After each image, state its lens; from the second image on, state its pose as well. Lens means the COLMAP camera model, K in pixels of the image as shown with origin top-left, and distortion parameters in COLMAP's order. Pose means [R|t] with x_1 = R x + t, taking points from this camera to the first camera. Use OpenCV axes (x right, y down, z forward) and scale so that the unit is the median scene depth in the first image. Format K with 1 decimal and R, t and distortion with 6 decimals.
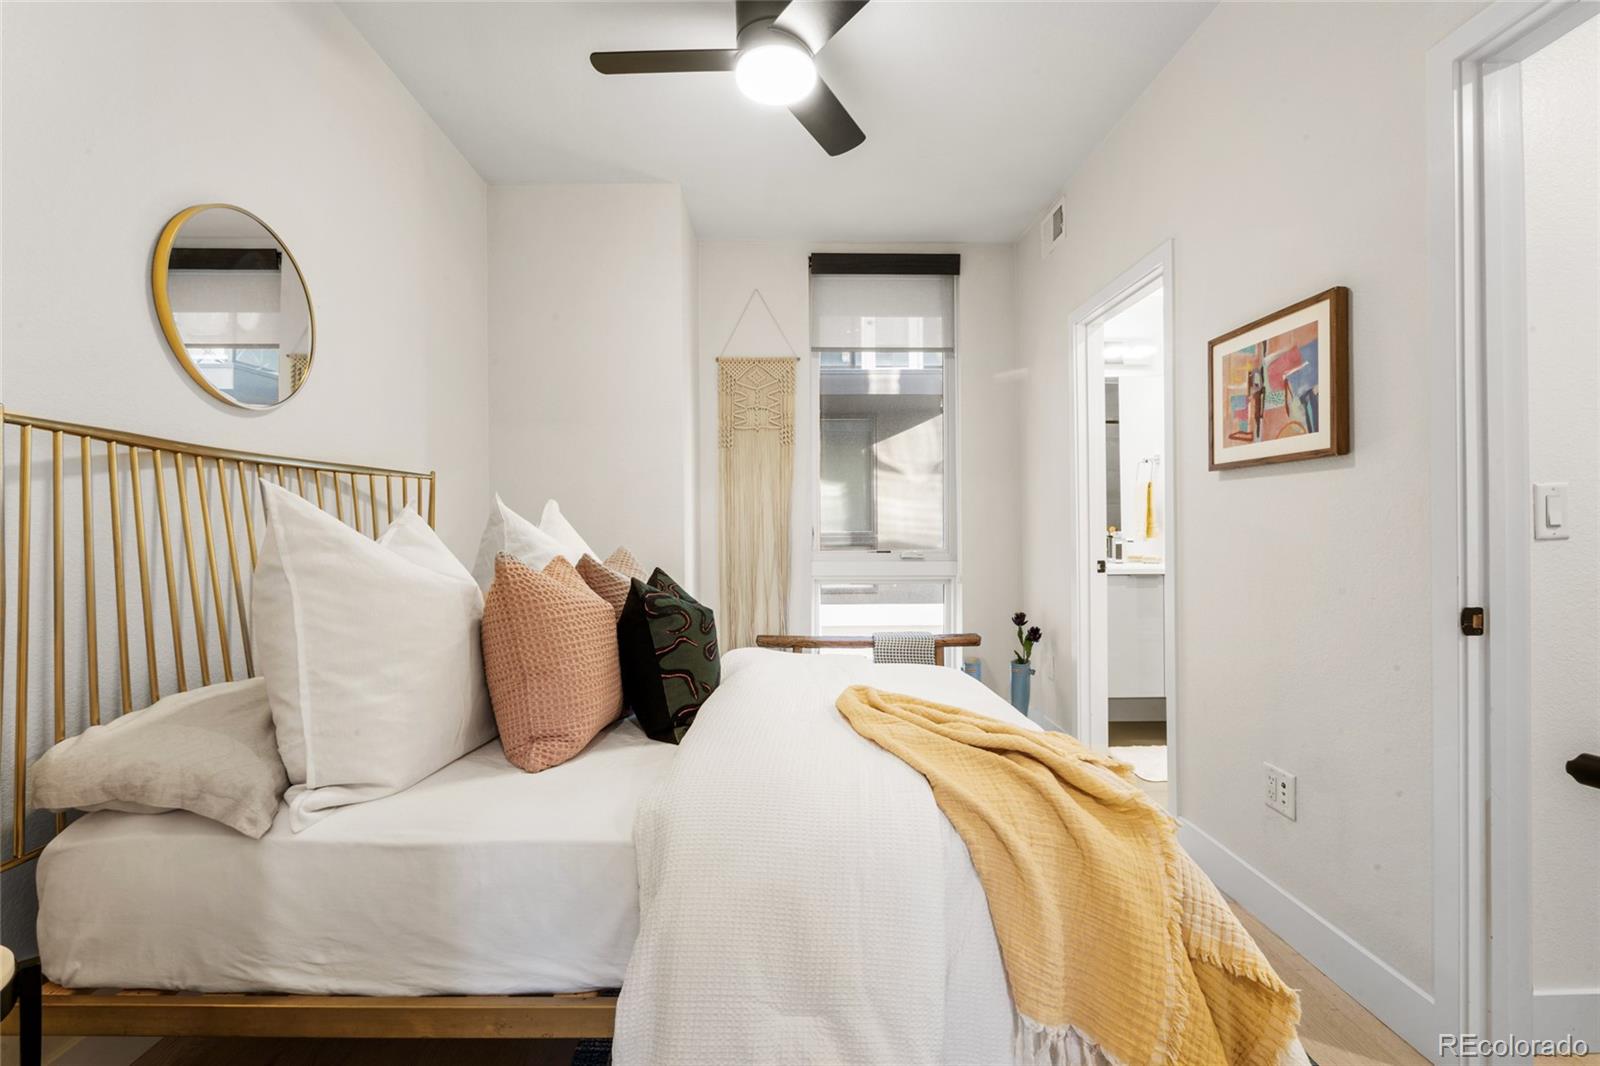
lens RADIAL K [[710.8, 0, 799.2], [0, 710.8, 532.1], [0, 0, 1]] dist [-0.006861, 0.001945]
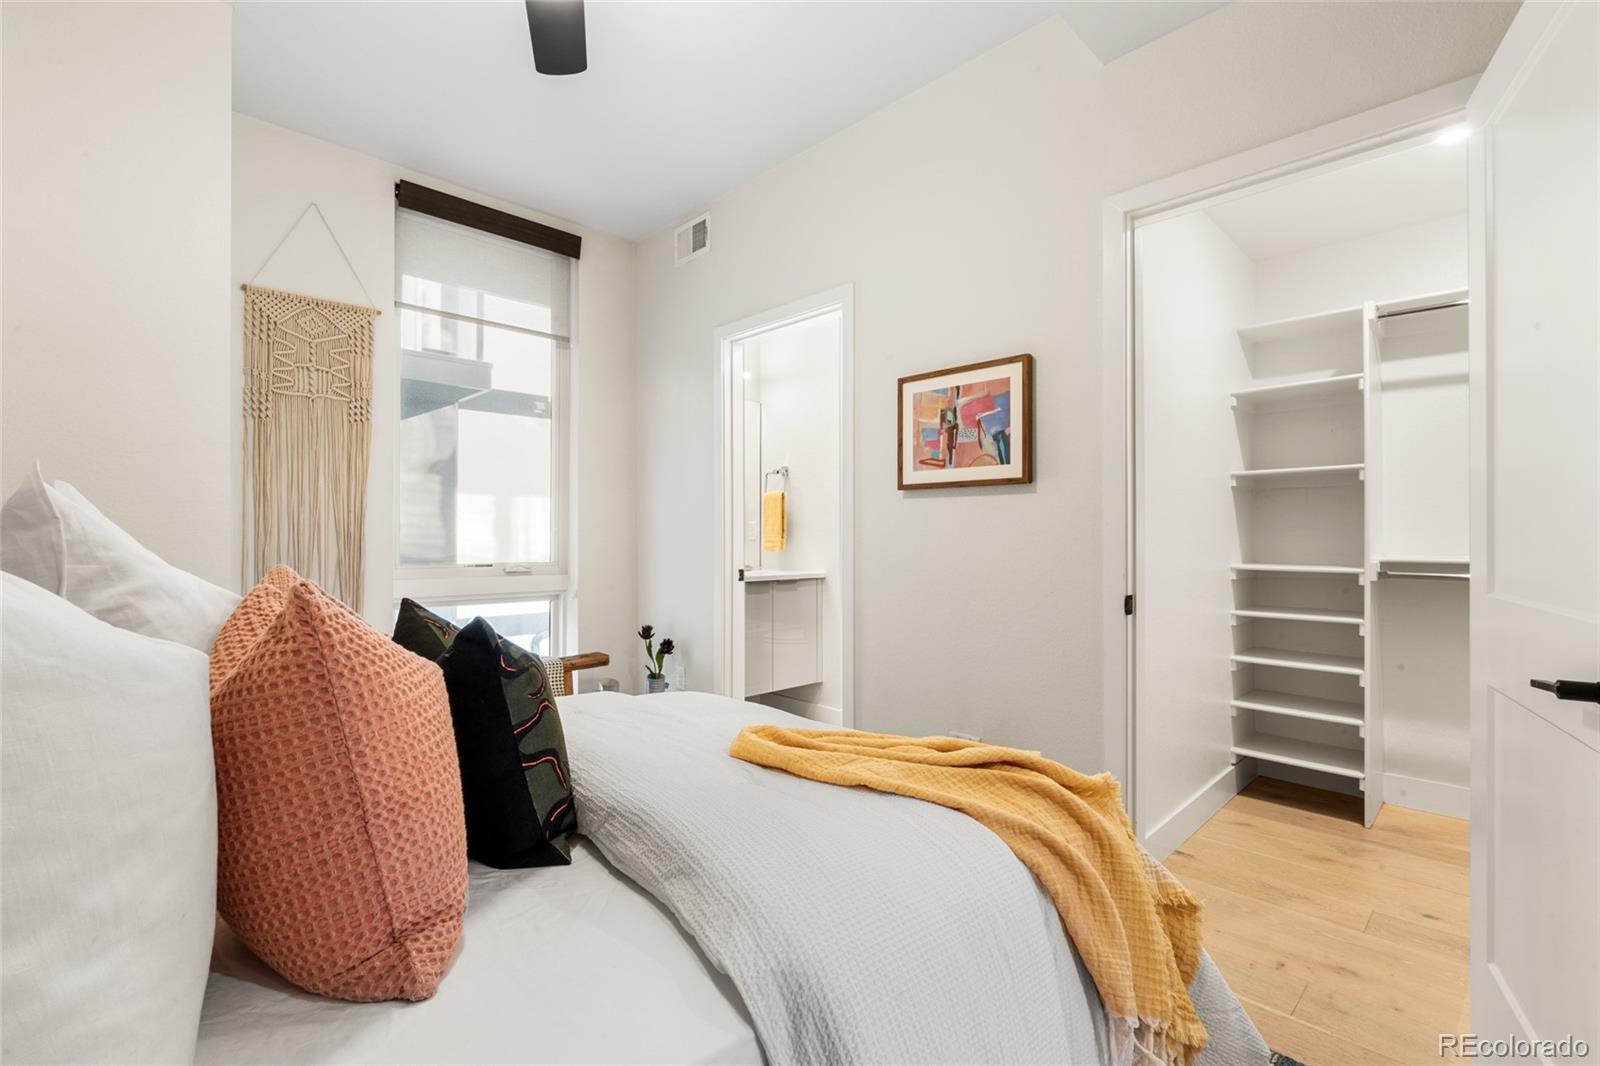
lens RADIAL K [[710.8, 0, 797.9], [0, 710.8, 531.3], [0, 0, 1]] dist [-0.006861, 0.001945]
pose [[0.728303, 0.010352, 0.685177, -0.375109], [-0.000639, 0.999896, -0.014427, -0.001527], [-0.685255, 0.010070, 0.728234, 0.293752]]
